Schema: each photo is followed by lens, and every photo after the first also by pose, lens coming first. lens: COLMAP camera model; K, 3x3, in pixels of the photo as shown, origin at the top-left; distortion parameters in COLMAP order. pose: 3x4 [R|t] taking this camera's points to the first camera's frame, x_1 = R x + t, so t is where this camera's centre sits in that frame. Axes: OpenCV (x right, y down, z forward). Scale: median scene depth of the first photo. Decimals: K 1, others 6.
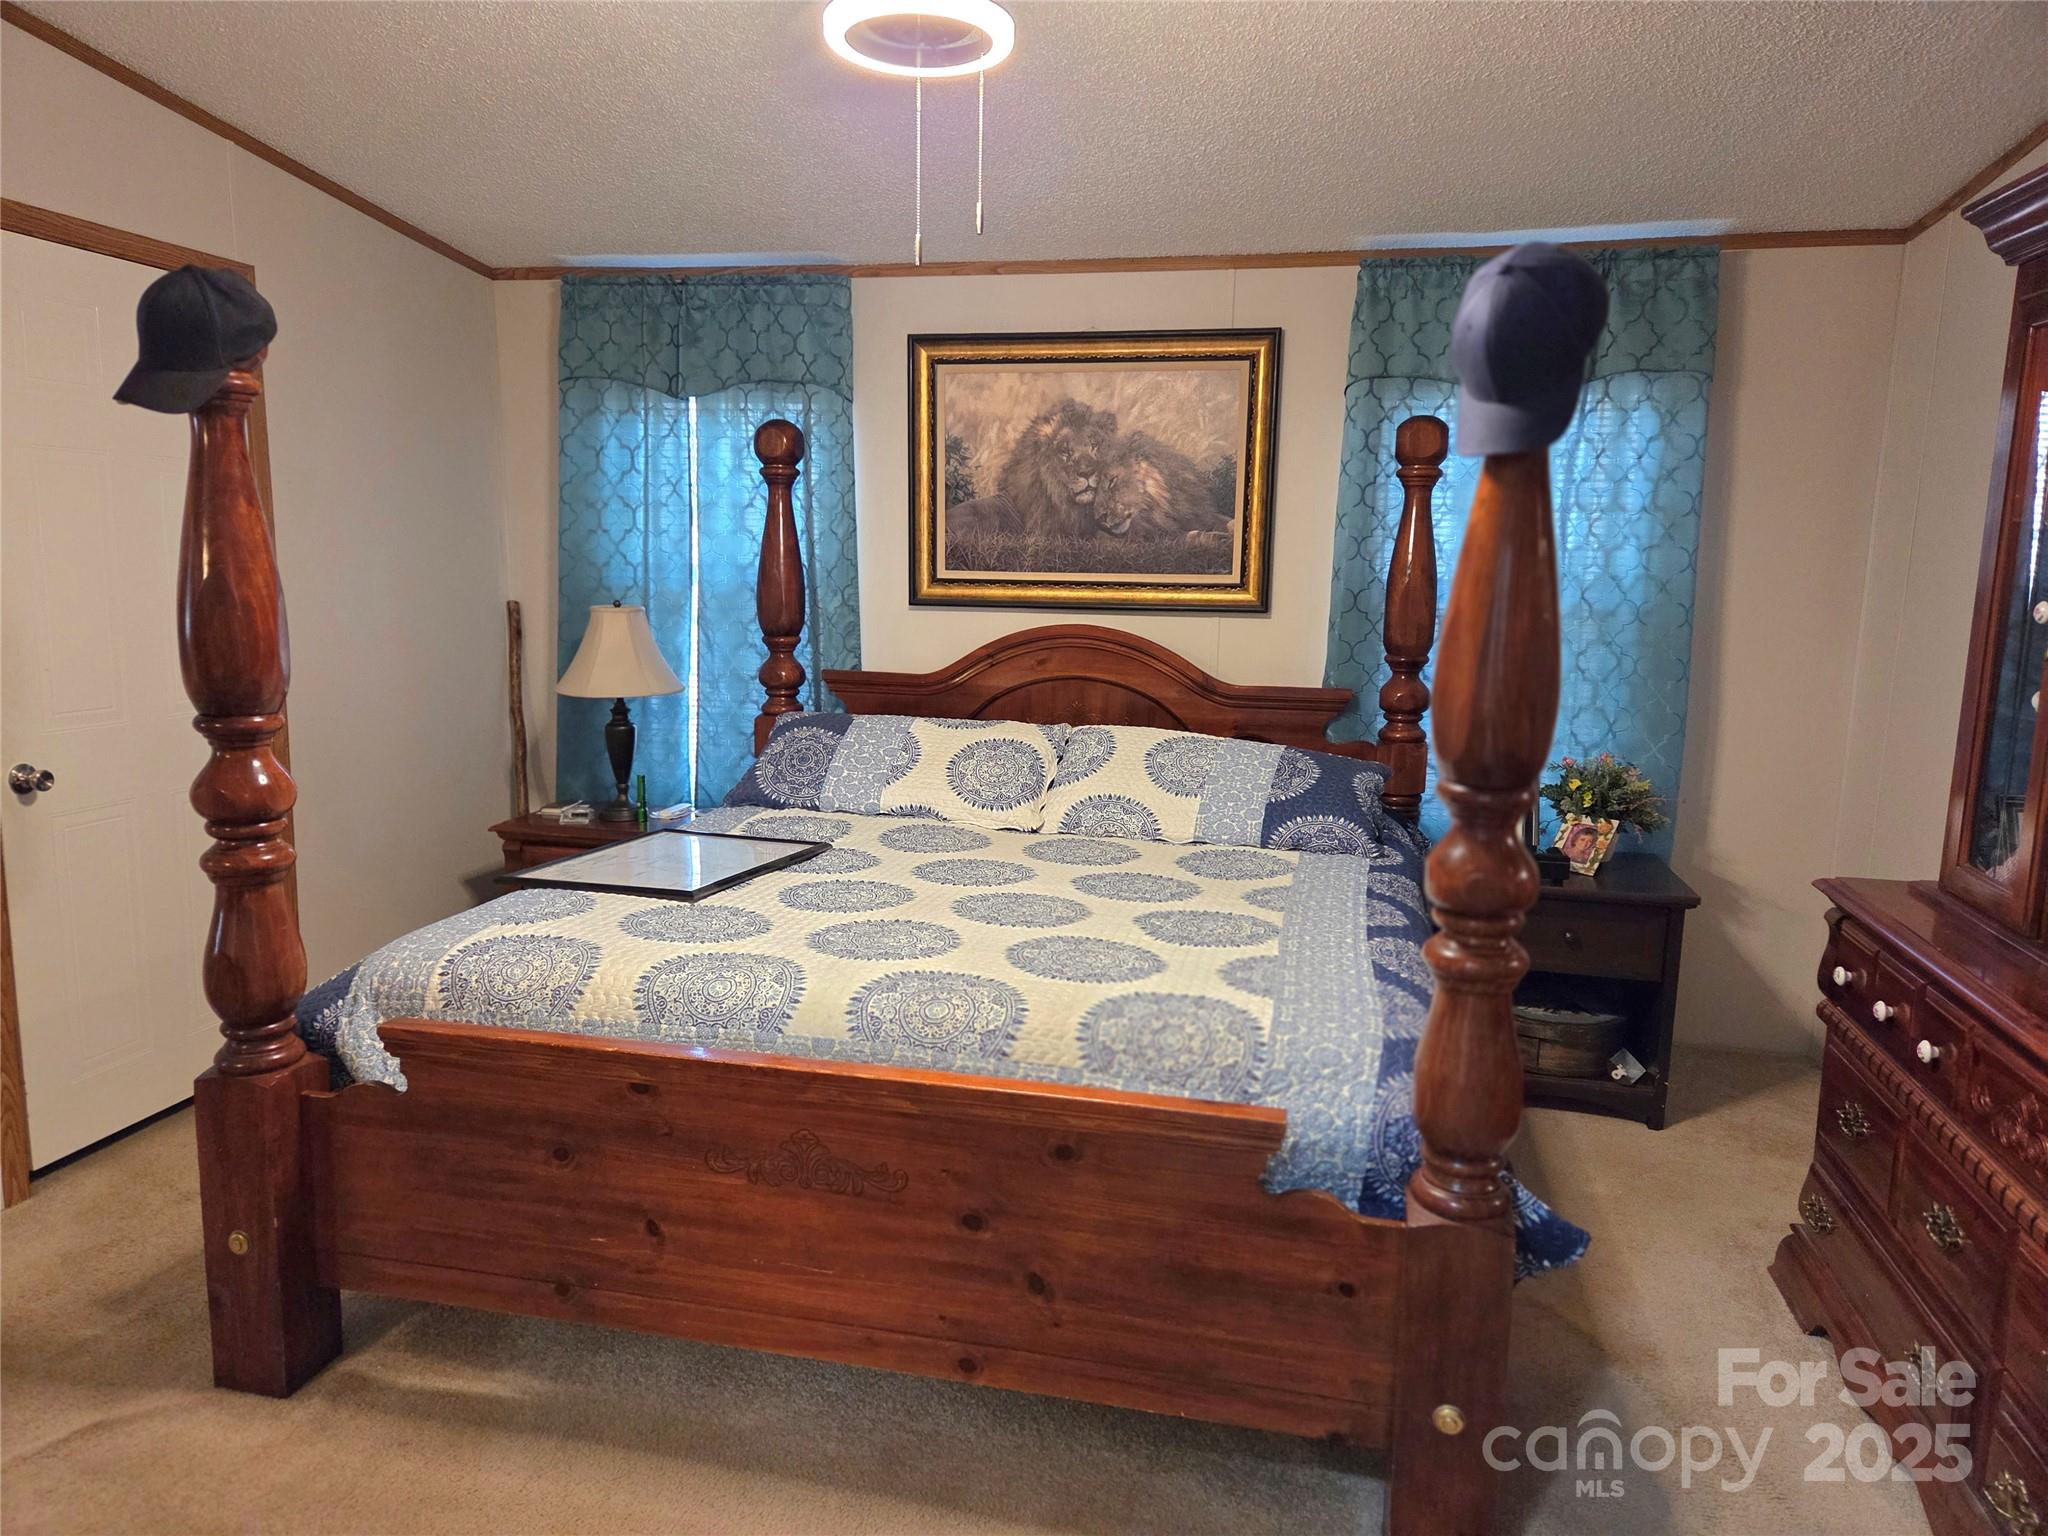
lens RADIAL K [[1372.6, 0, 1037.3], [0, 1372.6, 775.9], [0, 0, 1]] dist [0.049169, -0.022538]
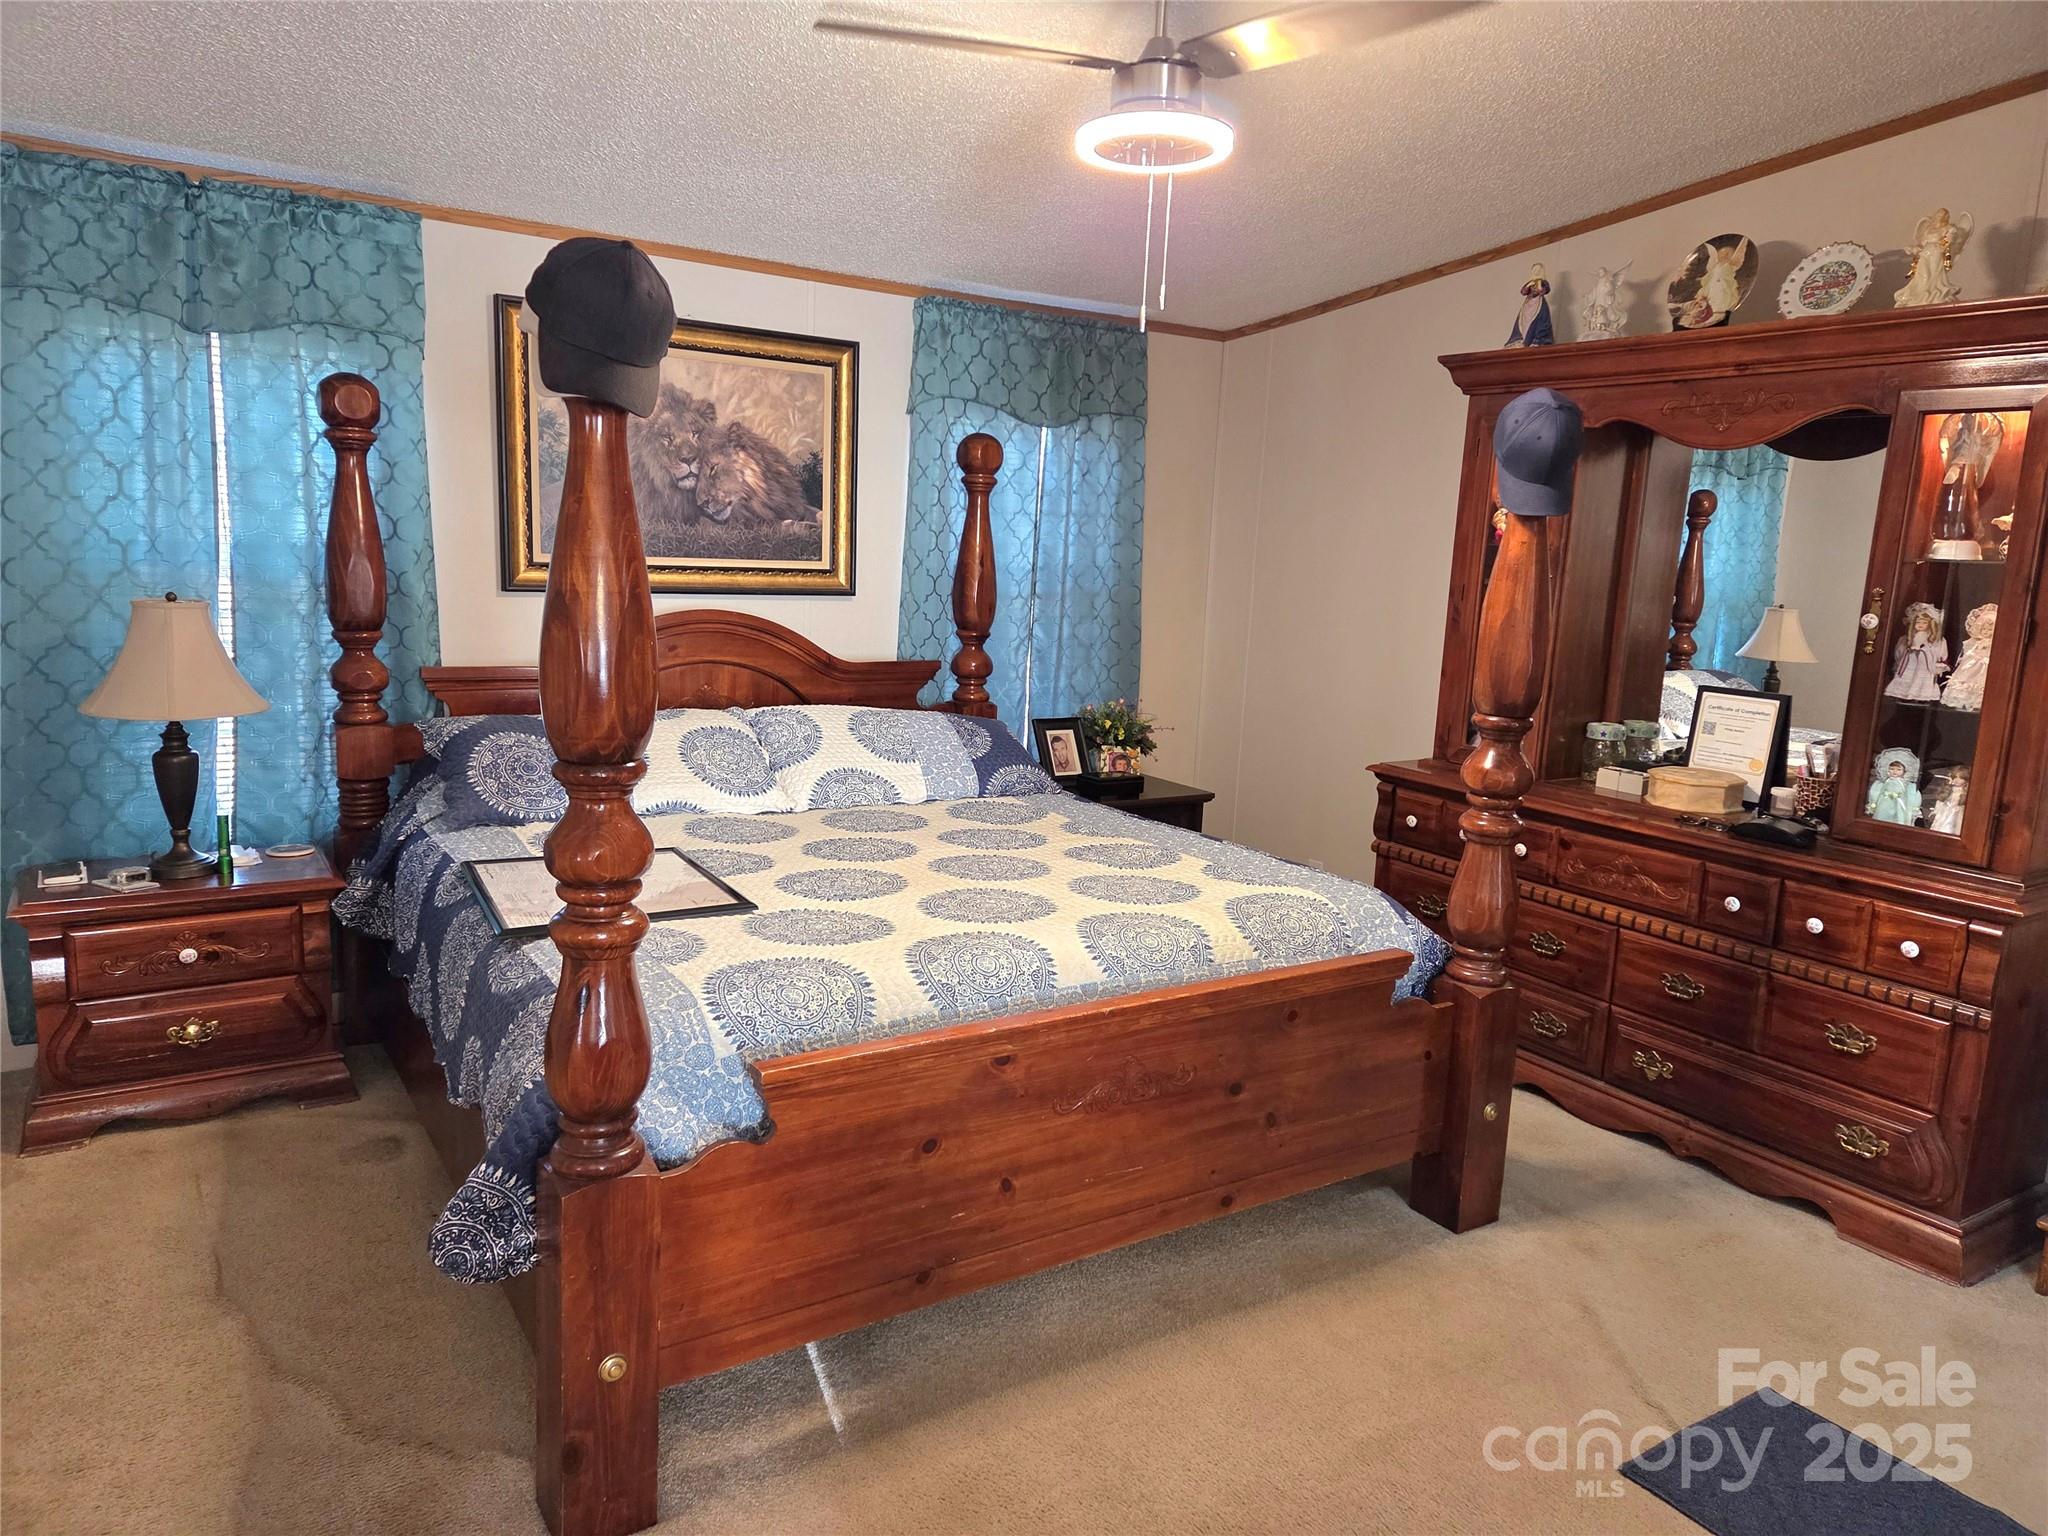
lens RADIAL K [[1372.6, 0, 1038.5], [0, 1372.6, 764.6], [0, 0, 1]] dist [0.049169, -0.022538]
pose [[0.693874, -0.105612, 0.712310, -0.538517], [0.087218, 0.994230, 0.062451, -0.038401], [-0.714795, 0.018793, 0.699082, 0.112849]]
